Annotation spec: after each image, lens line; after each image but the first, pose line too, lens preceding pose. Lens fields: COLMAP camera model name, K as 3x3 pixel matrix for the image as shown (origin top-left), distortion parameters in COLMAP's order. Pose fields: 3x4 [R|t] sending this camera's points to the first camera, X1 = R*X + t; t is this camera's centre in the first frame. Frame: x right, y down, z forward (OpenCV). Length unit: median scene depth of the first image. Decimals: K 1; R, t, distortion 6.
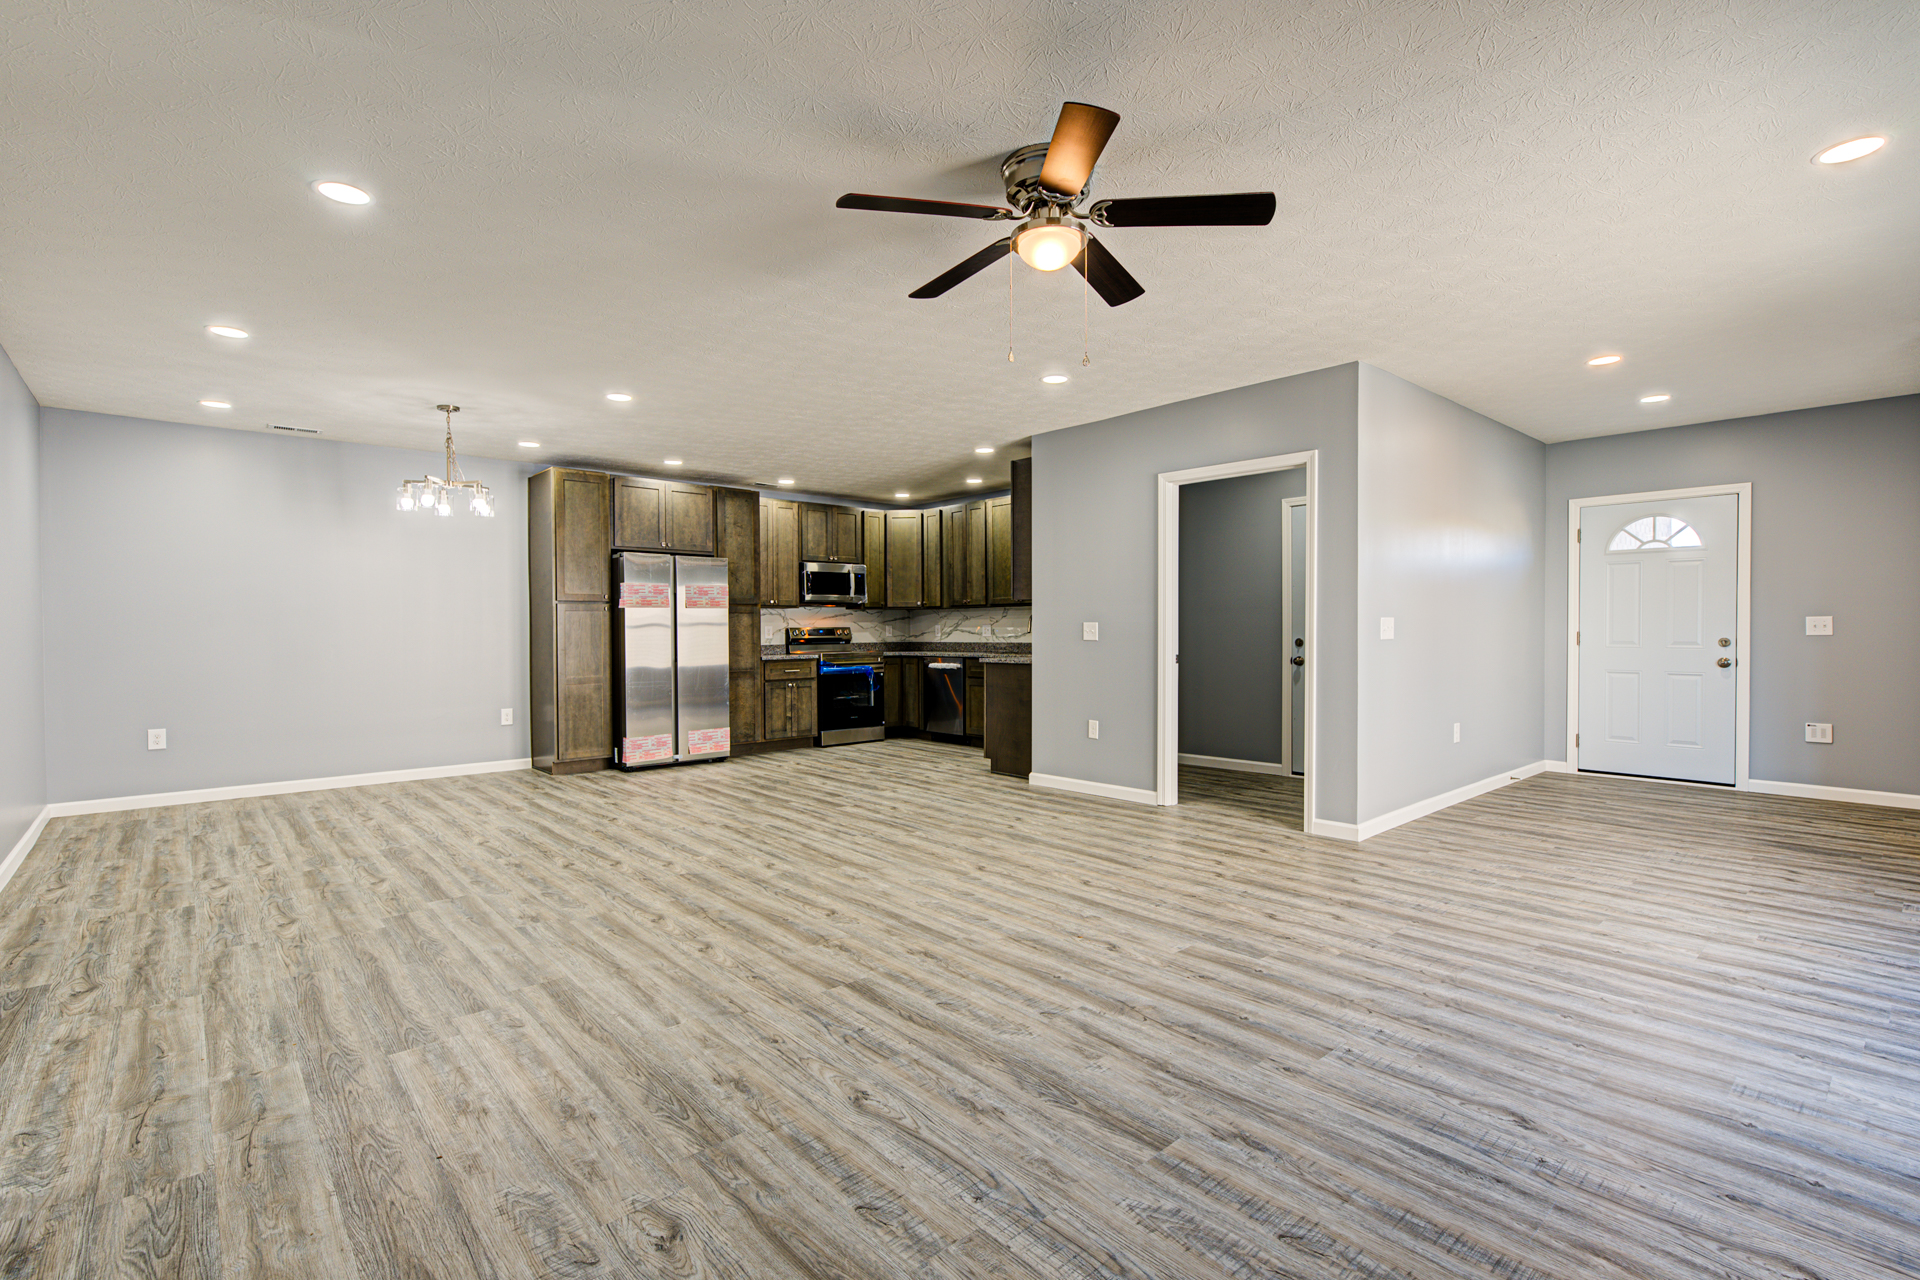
lens RADIAL K [[875.5, 0, 960.0], [0, 875.5, 640.0], [0, 0, 1]] dist [-0.000739, -0.000018]
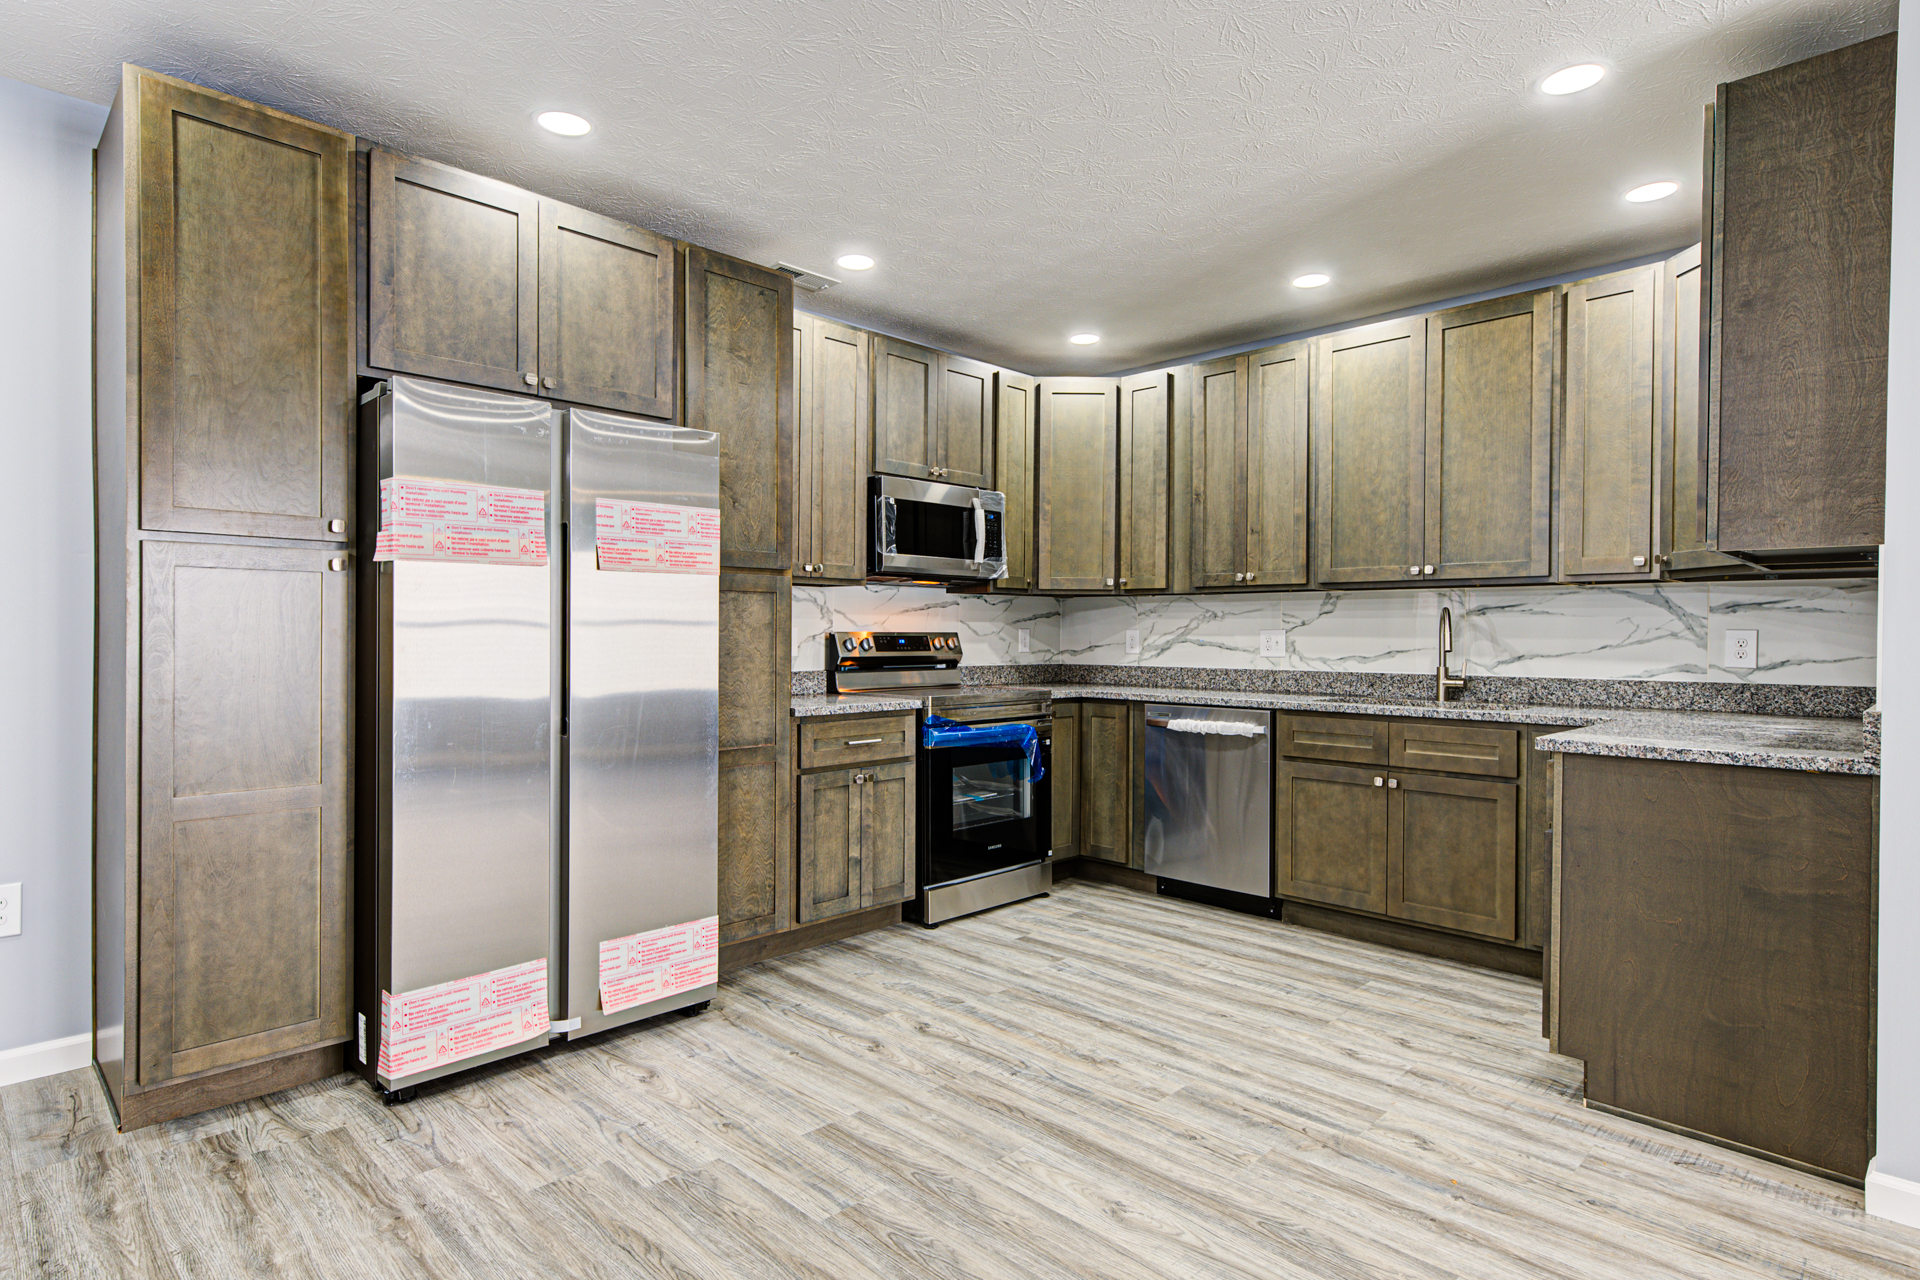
lens RADIAL K [[1003.1, 0, 960.0], [0, 1003.1, 640.0], [0, 0, 1]] dist [0.003992, 0.000274]
pose [[0.998094, 0.012141, 0.060509, -0.171286], [-0.011782, 0.999911, -0.006288, -0.008119], [-0.060580, 0.005563, 0.998148, 0.528704]]
